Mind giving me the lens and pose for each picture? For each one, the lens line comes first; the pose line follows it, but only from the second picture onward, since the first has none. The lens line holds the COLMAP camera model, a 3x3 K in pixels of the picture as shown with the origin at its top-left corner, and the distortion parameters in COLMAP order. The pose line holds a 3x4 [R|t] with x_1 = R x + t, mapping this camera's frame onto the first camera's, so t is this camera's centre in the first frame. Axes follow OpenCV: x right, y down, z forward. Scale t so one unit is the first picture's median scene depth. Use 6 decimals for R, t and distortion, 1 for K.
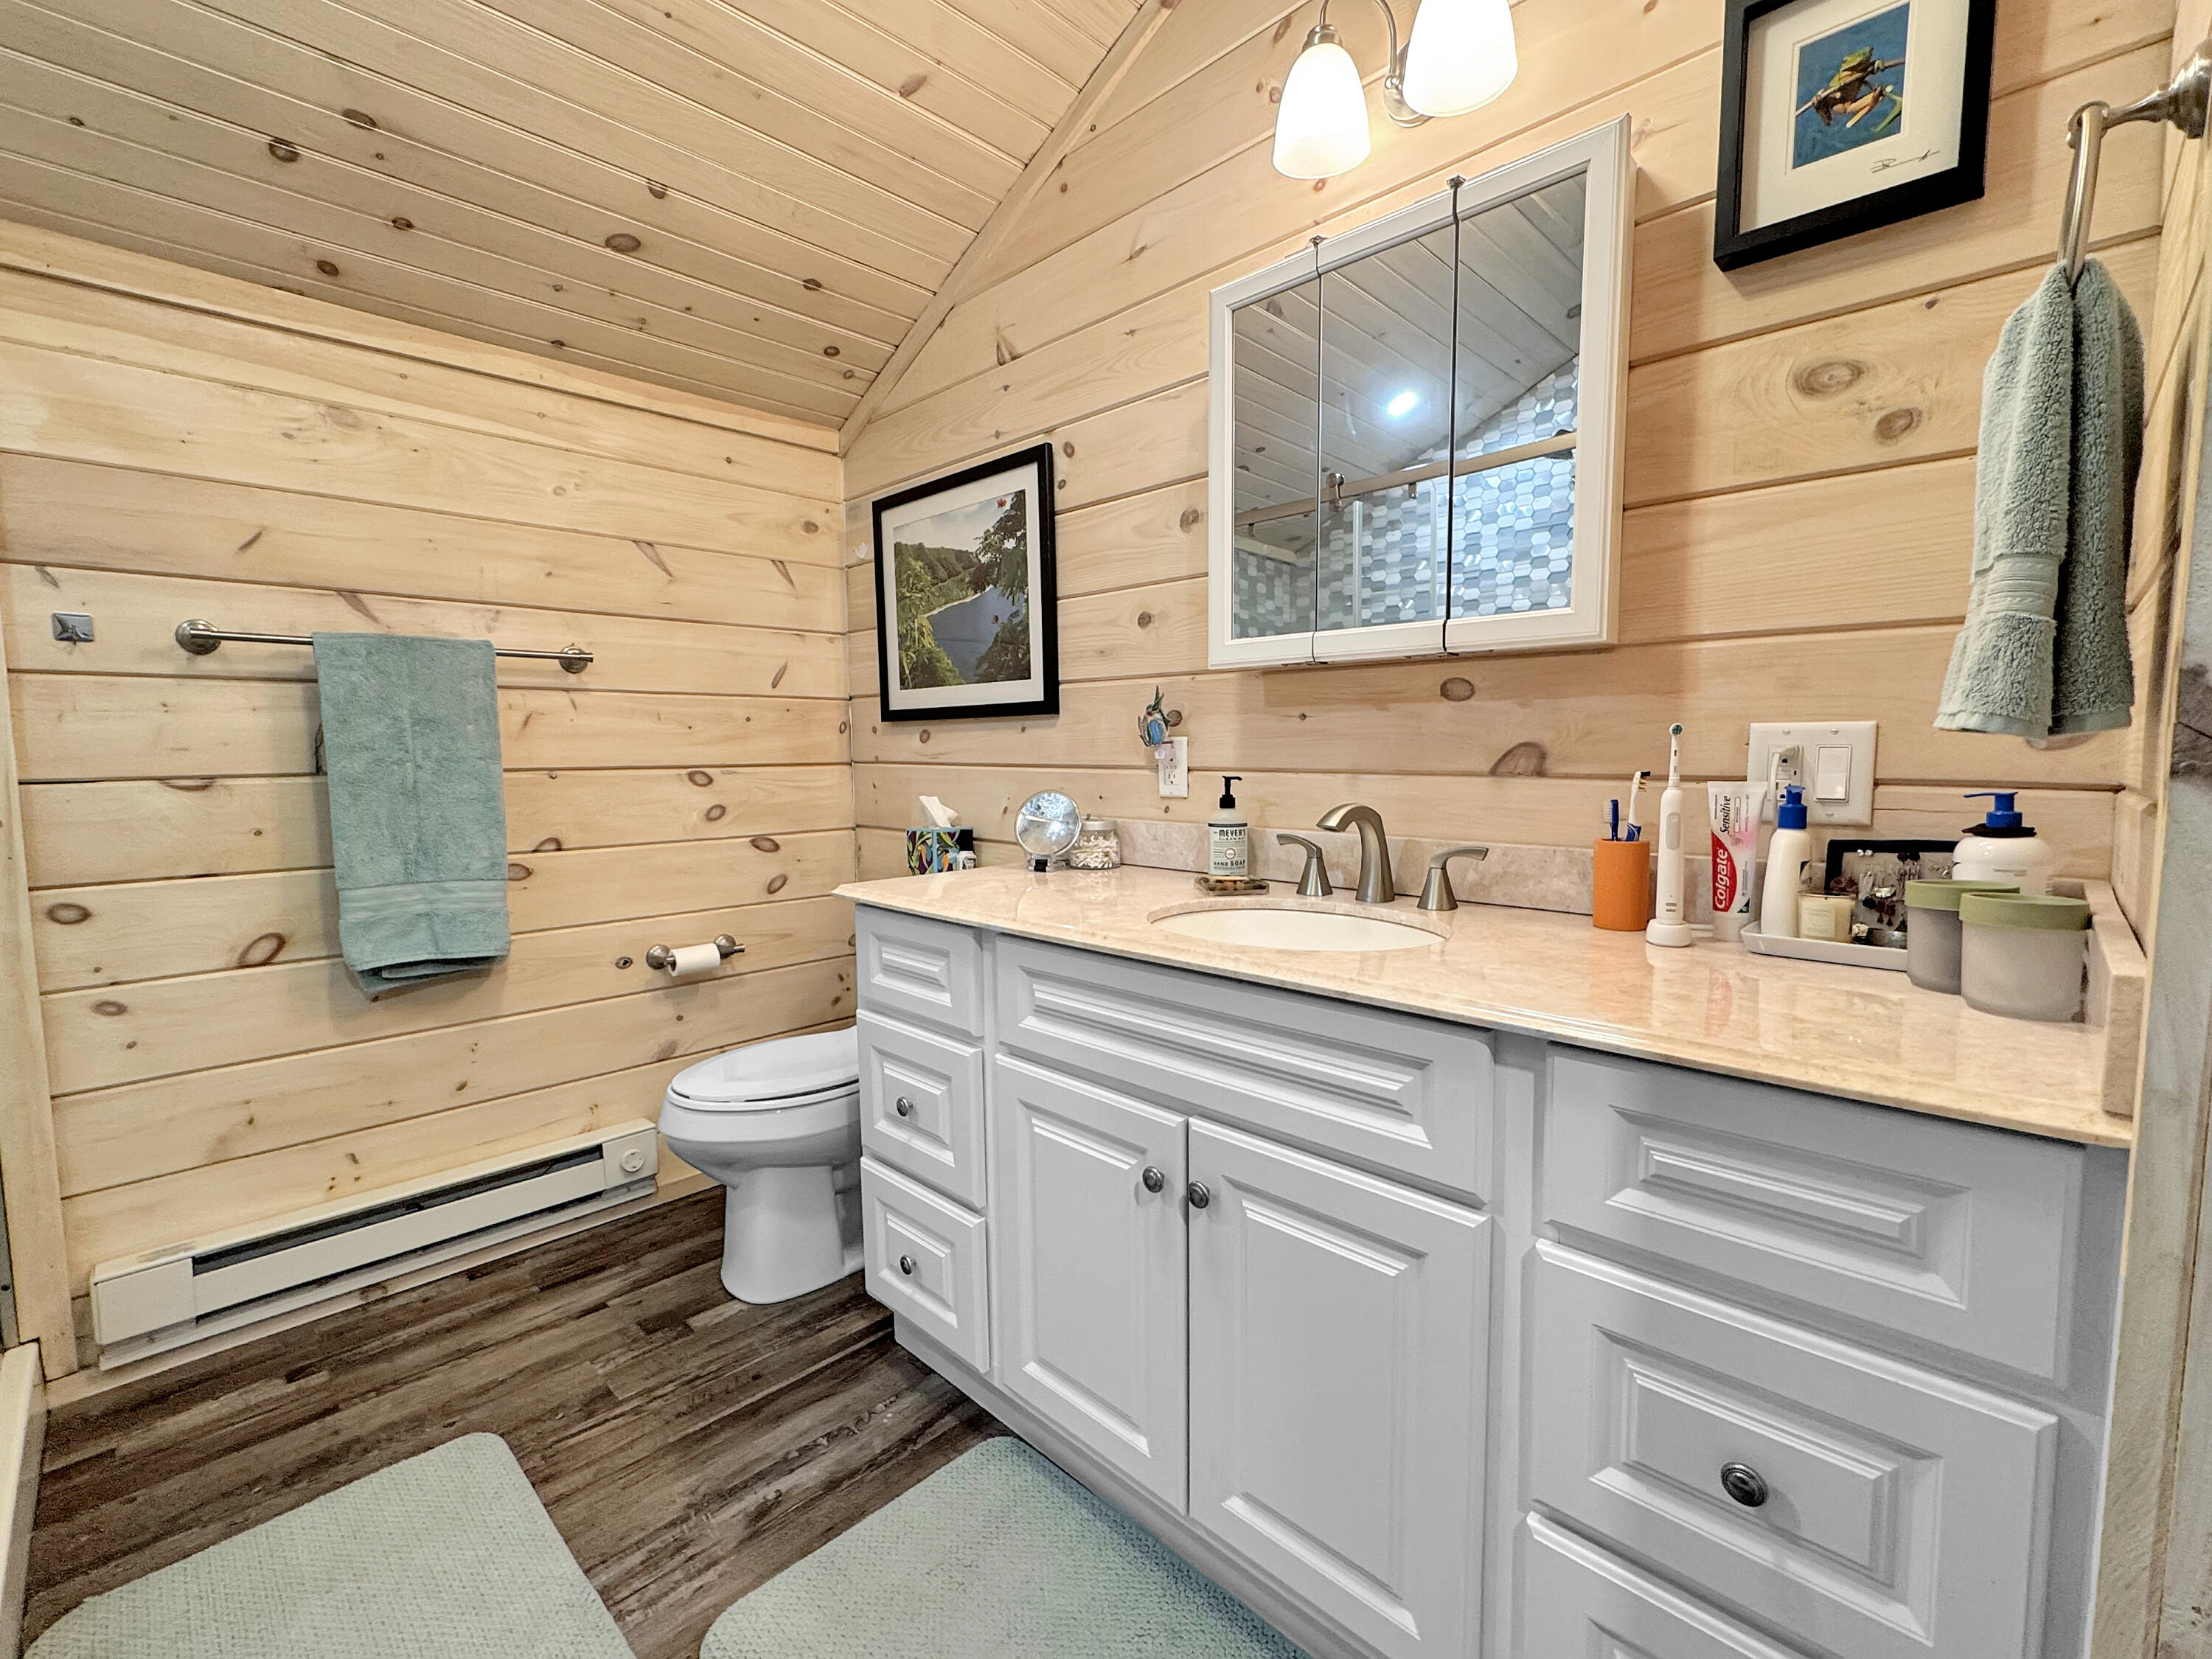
lens RADIAL K [[939.1, 0, 1106.0], [0, 939.1, 829.5], [0, 0, 1]] dist [-0.003231, 0.000251]
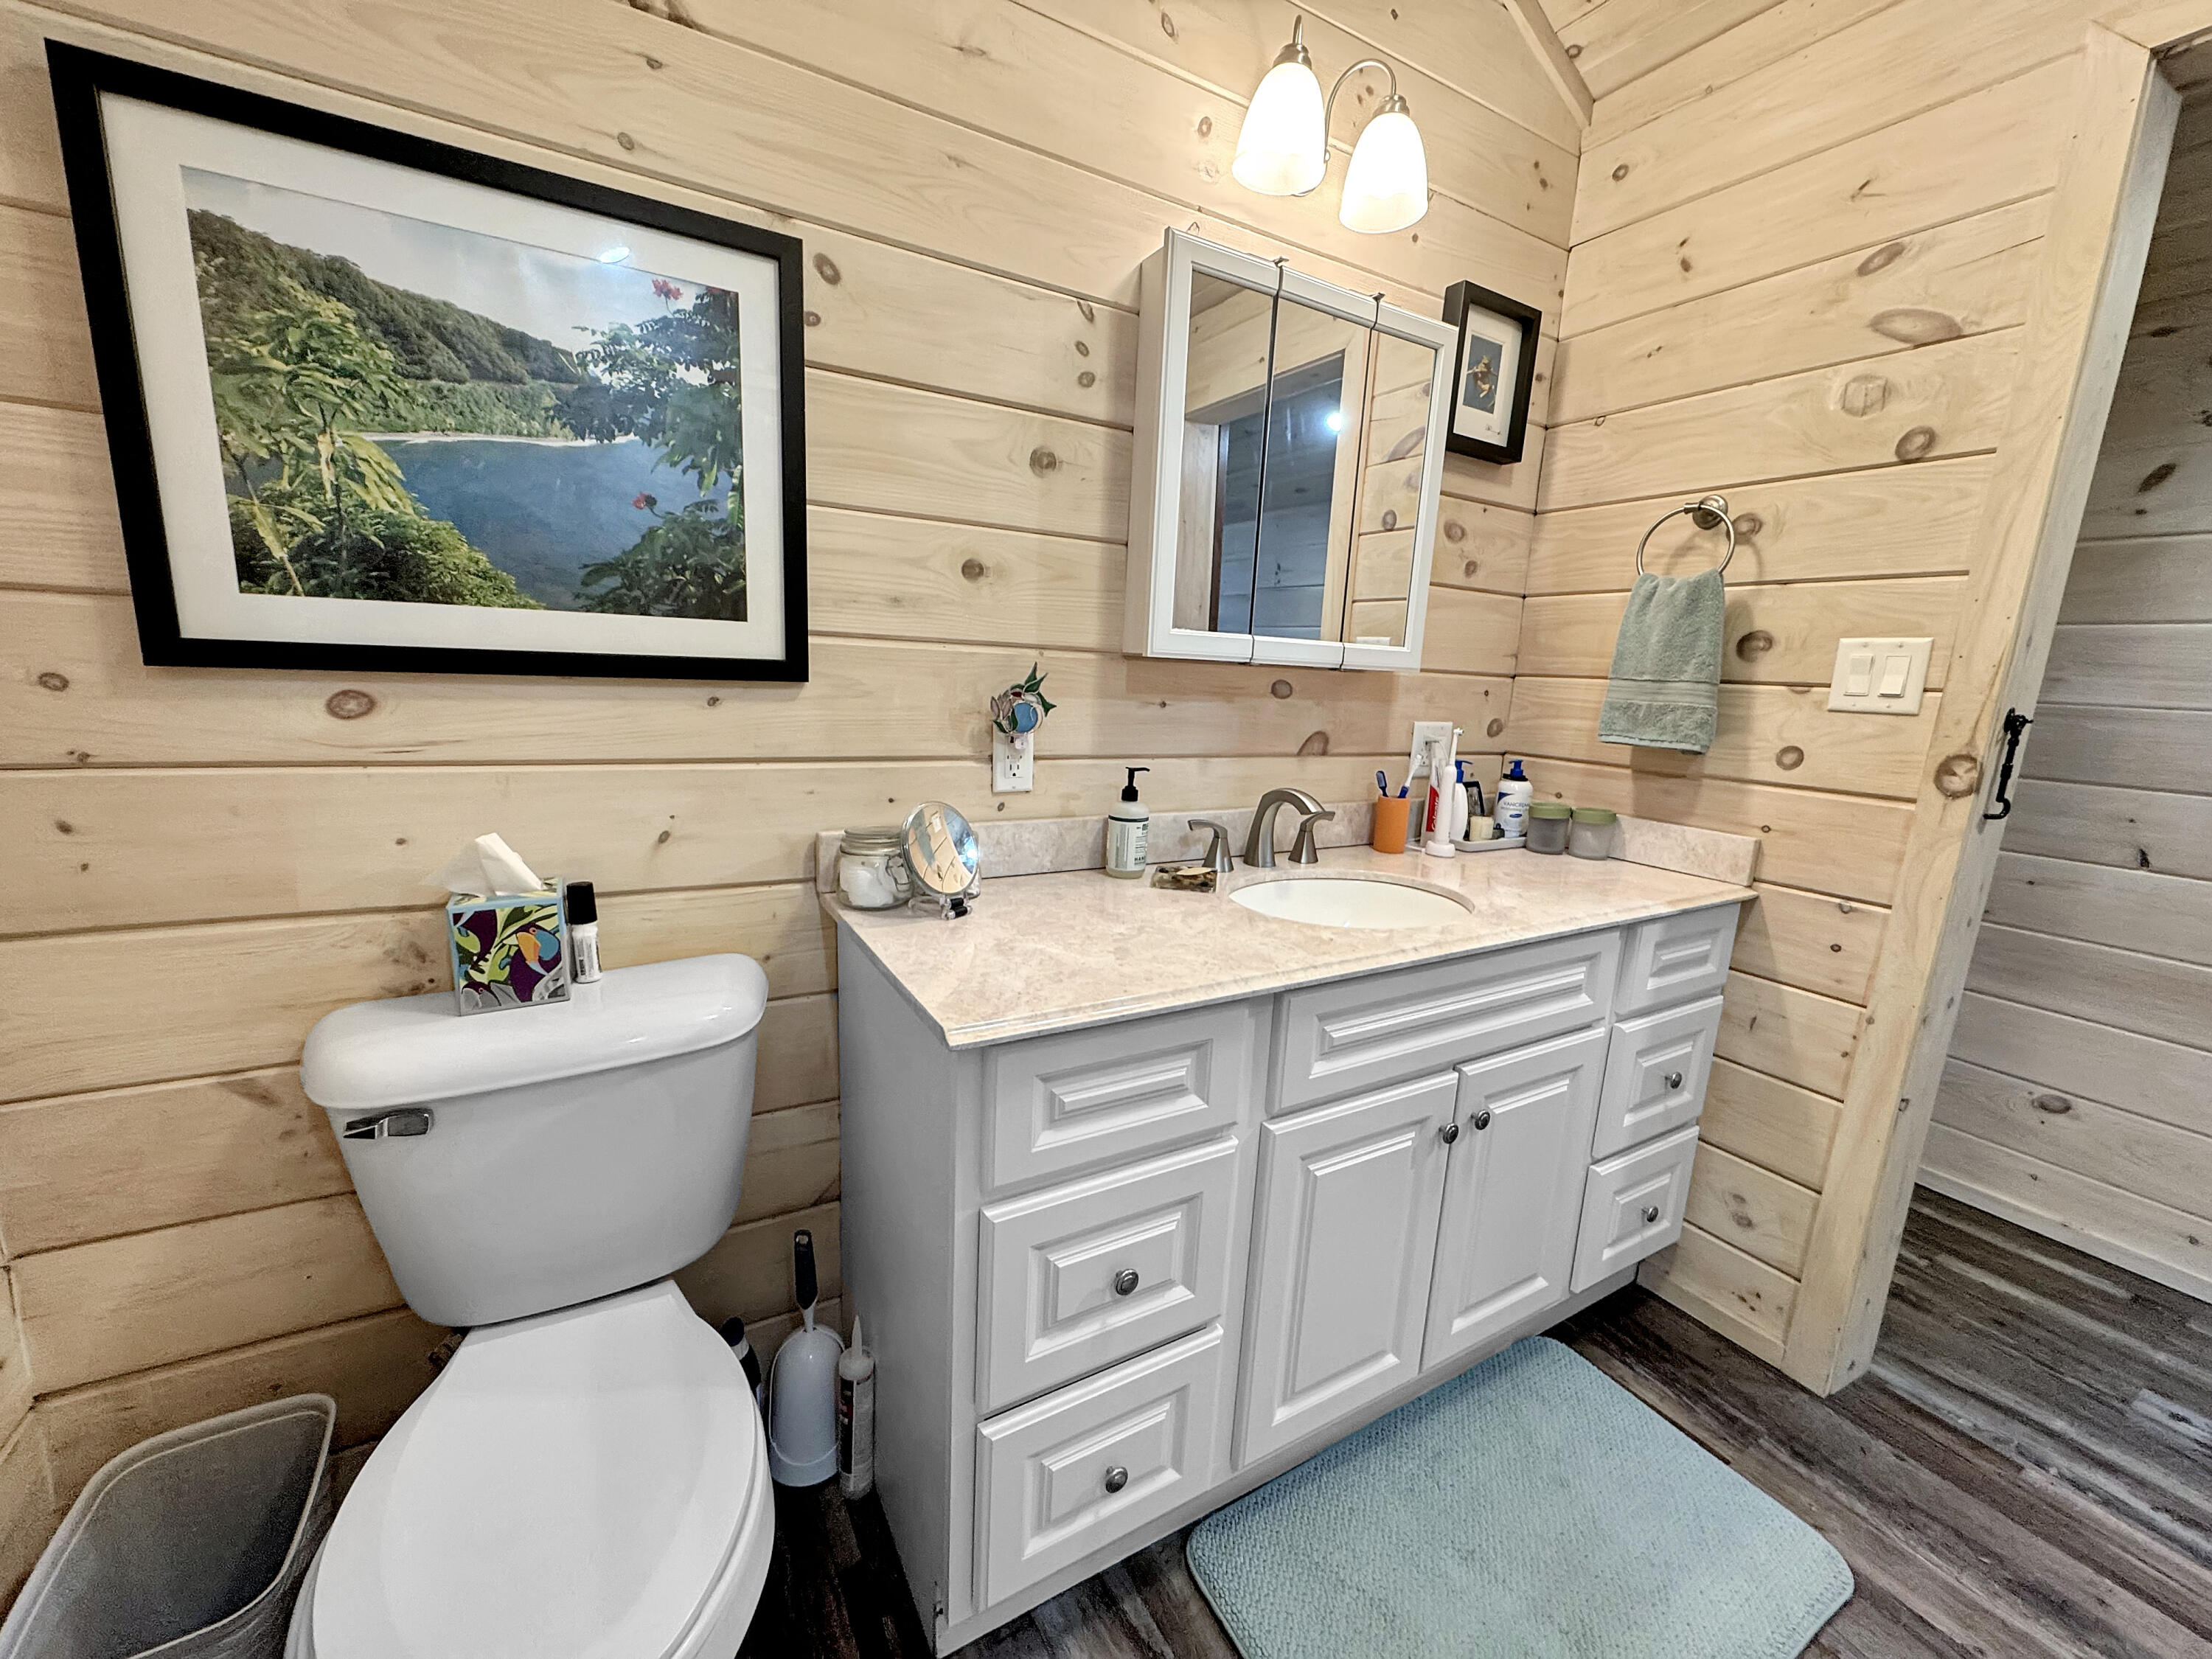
lens RADIAL K [[885.1, 0, 1109.4], [0, 885.1, 826.4], [0, 0, 1]] dist [-0.002222, -0.000154]
pose [[0.273948, -0.157019, 0.948840, -0.612493], [0.035872, 0.987564, 0.153071, -0.112647], [-0.961075, -0.007896, 0.276173, 0.636264]]
